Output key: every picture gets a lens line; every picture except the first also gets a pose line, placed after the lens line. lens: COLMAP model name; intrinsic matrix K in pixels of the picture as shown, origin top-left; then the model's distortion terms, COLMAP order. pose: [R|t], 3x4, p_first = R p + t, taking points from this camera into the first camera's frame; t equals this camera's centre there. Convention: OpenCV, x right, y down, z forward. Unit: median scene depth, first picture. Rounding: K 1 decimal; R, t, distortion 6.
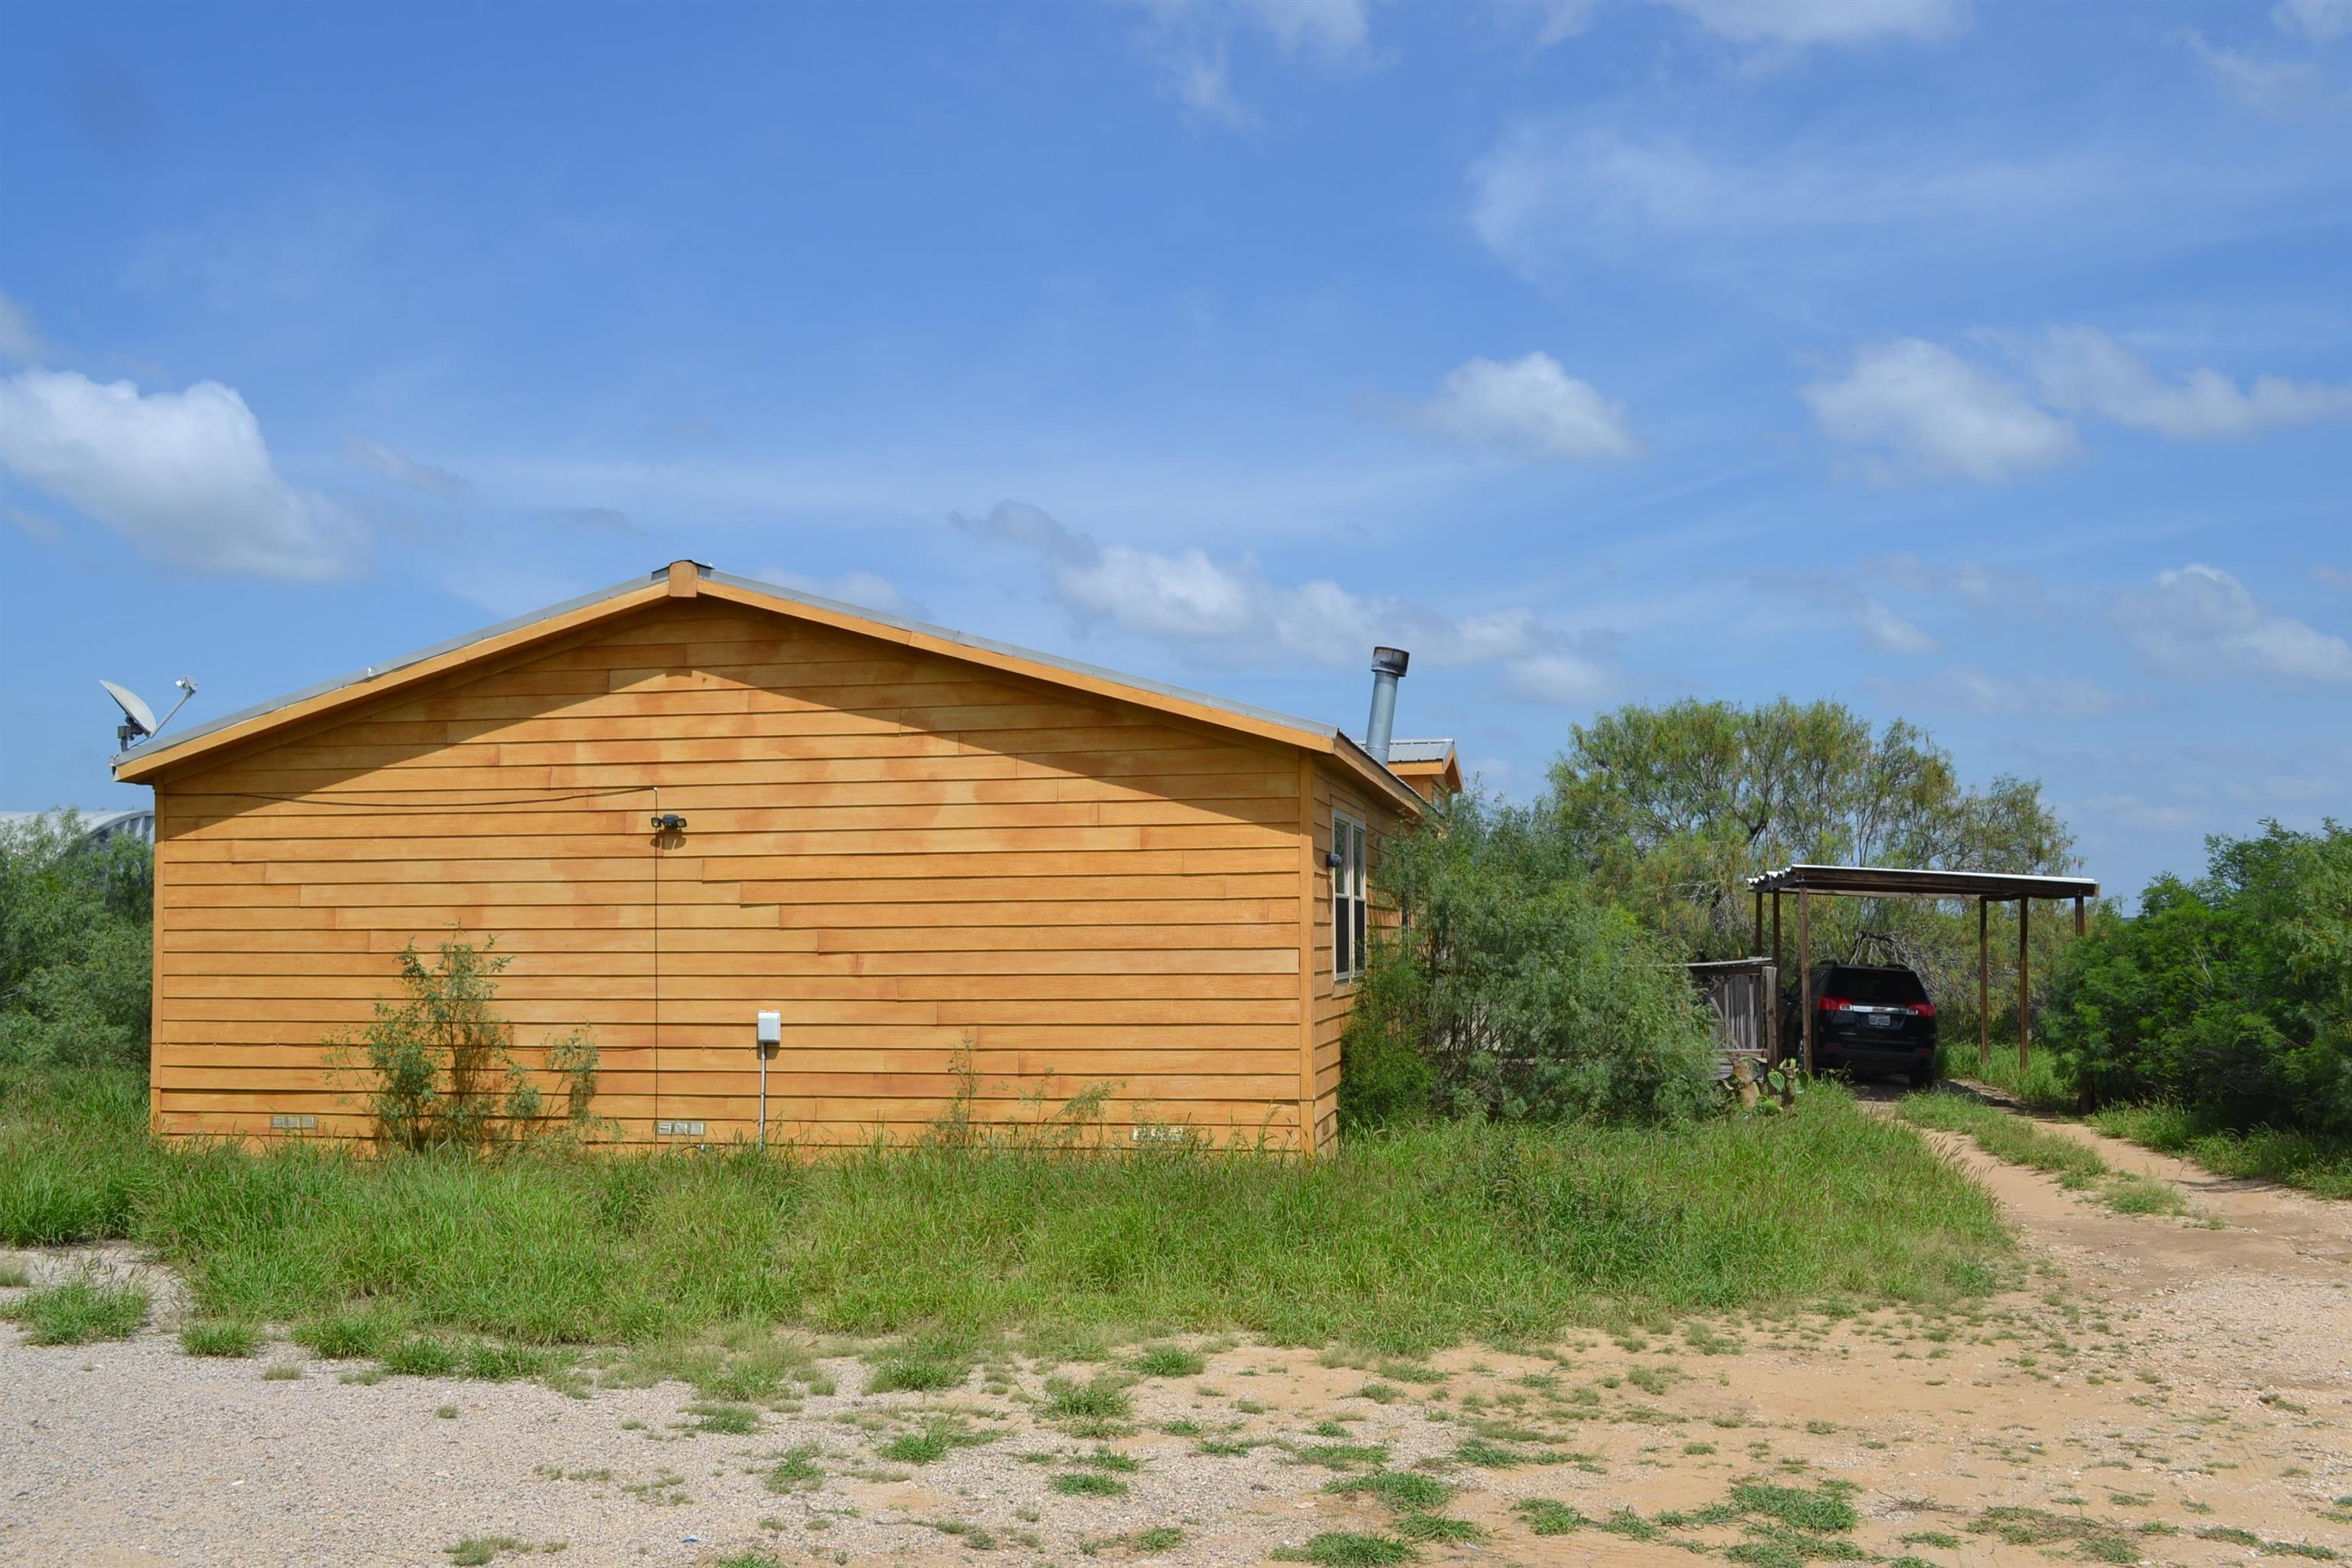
lens RADIAL K [[2169.4, 0, 1176.0], [0, 2169.4, 784.0], [0, 0, 1]] dist [-0.039225, -0.000792]
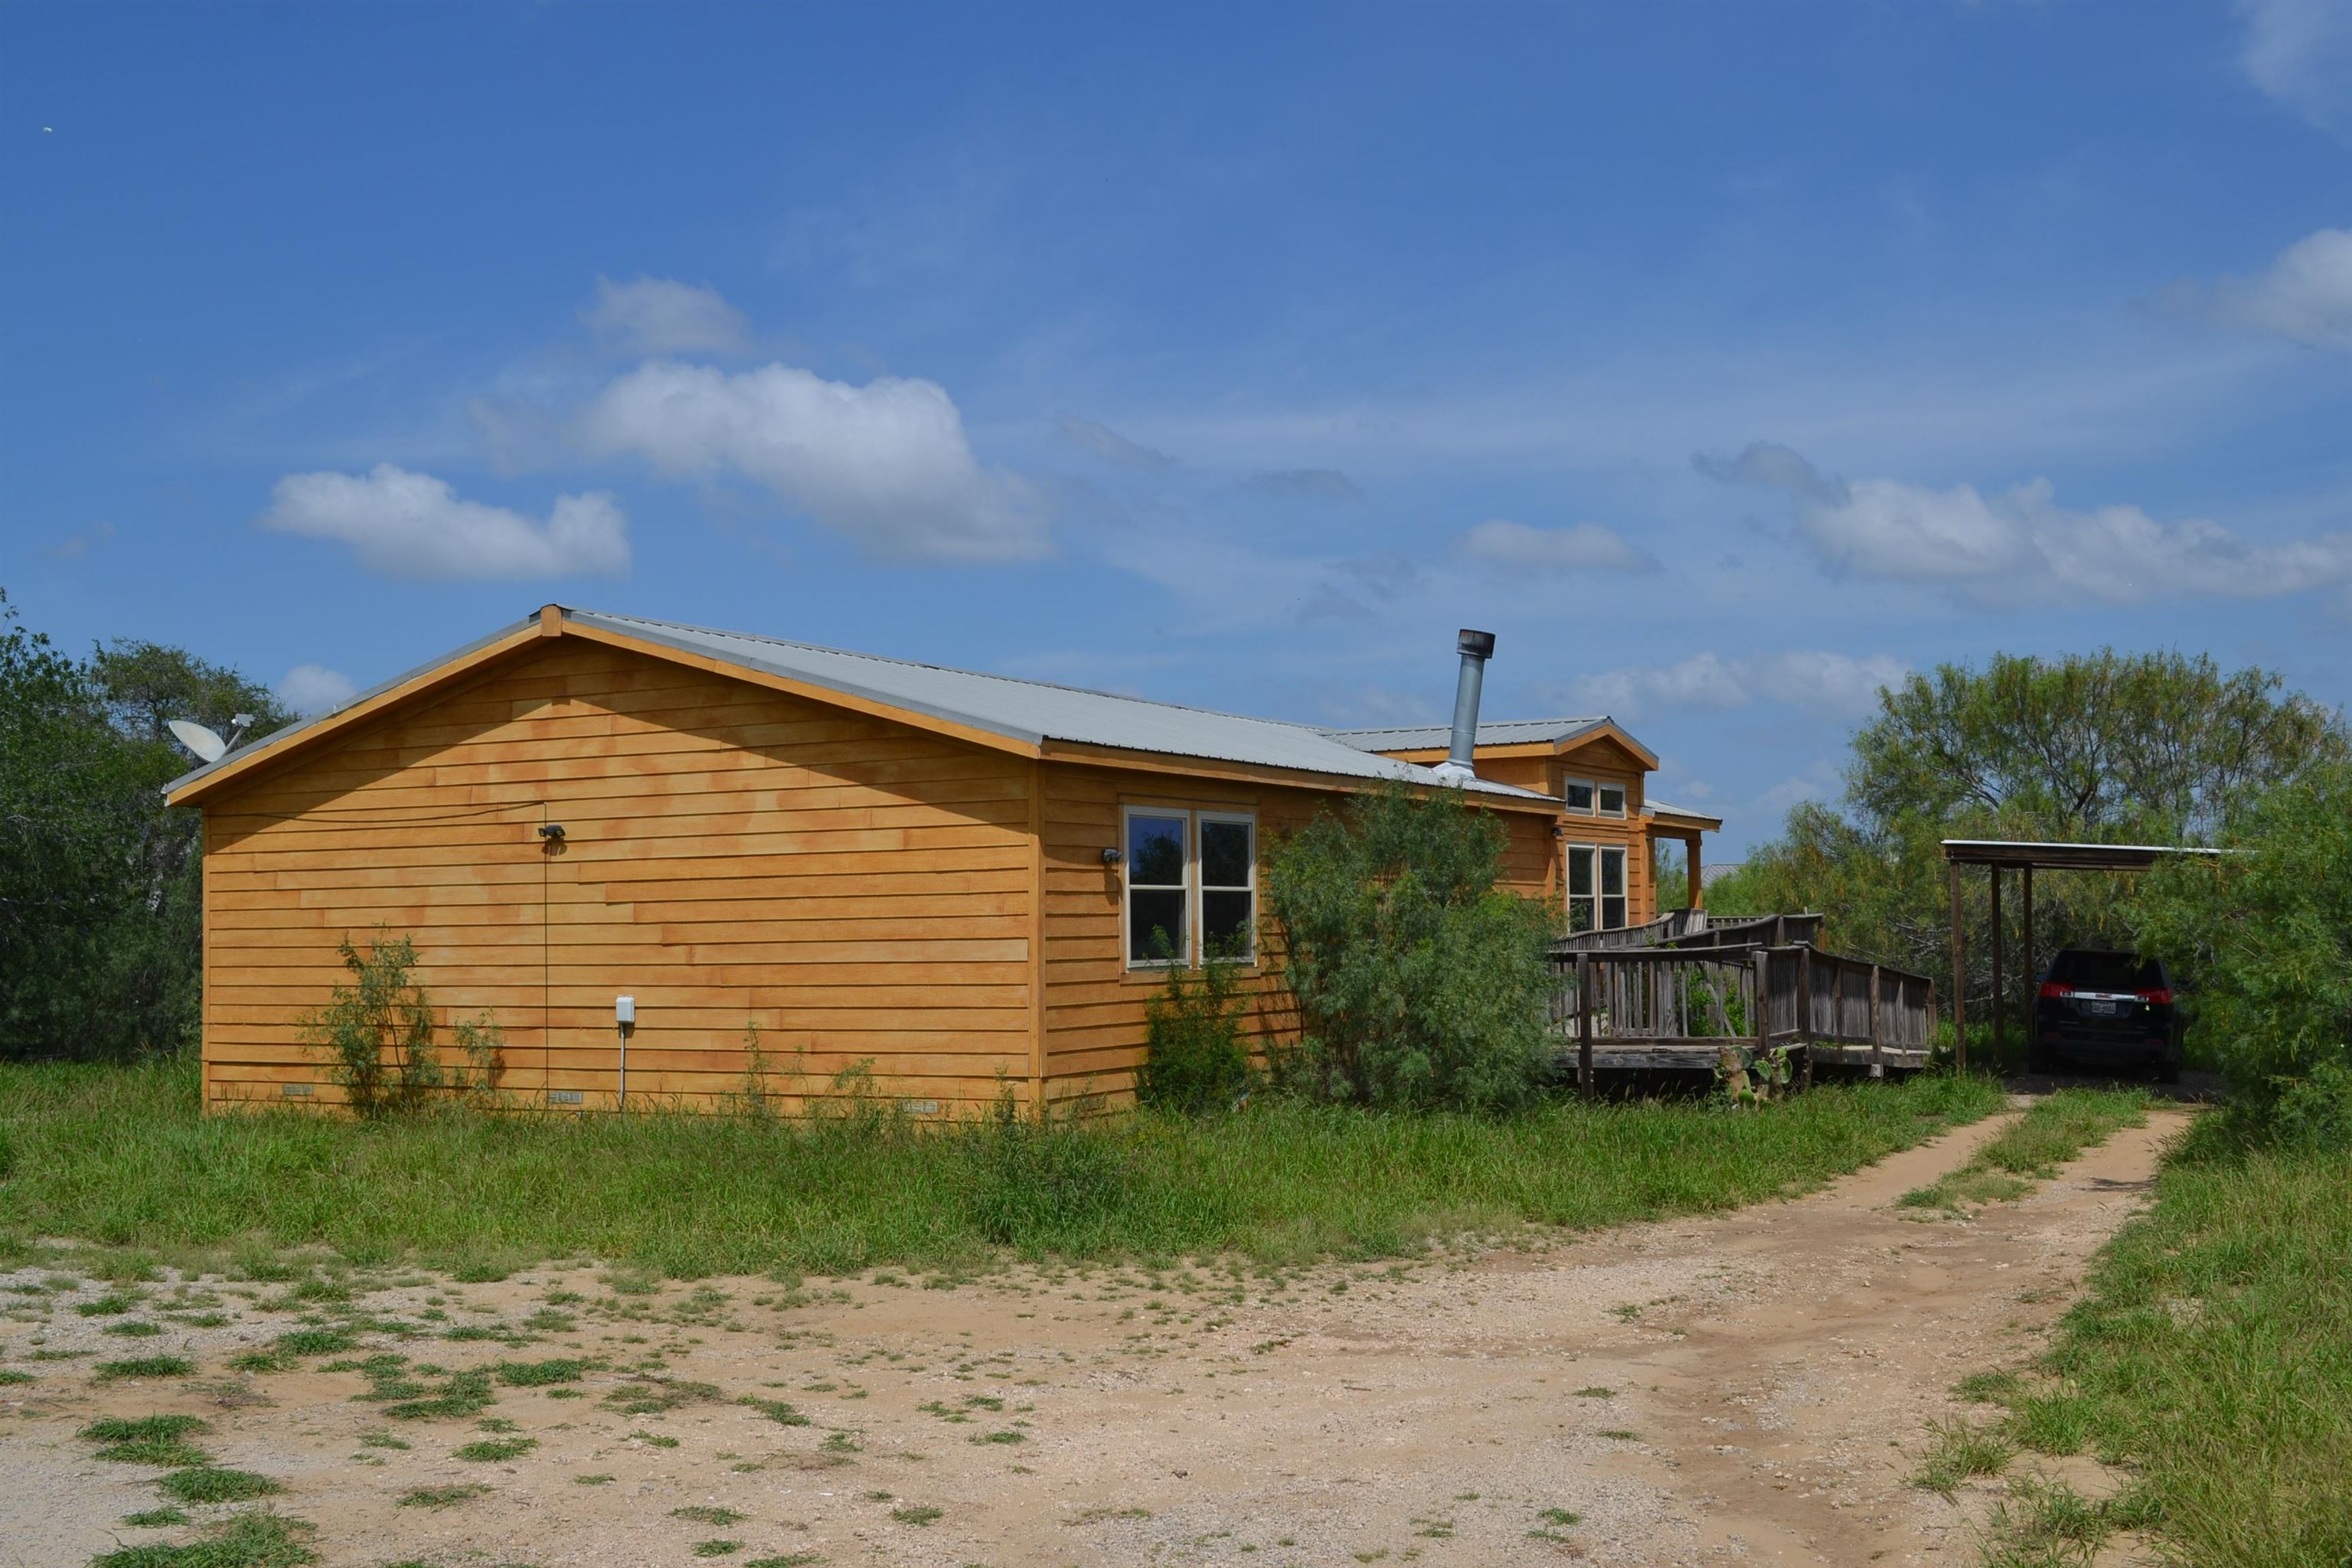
lens RADIAL K [[2311.9, 0, 1176.0], [0, 2311.9, 784.0], [0, 0, 1]] dist [0.002244, -0.003463]
pose [[0.958320, -0.025331, -0.284571, 0.435676], [0.028850, 0.999550, 0.008182, -0.008432], [0.284236, -0.016051, 0.958620, -0.085046]]
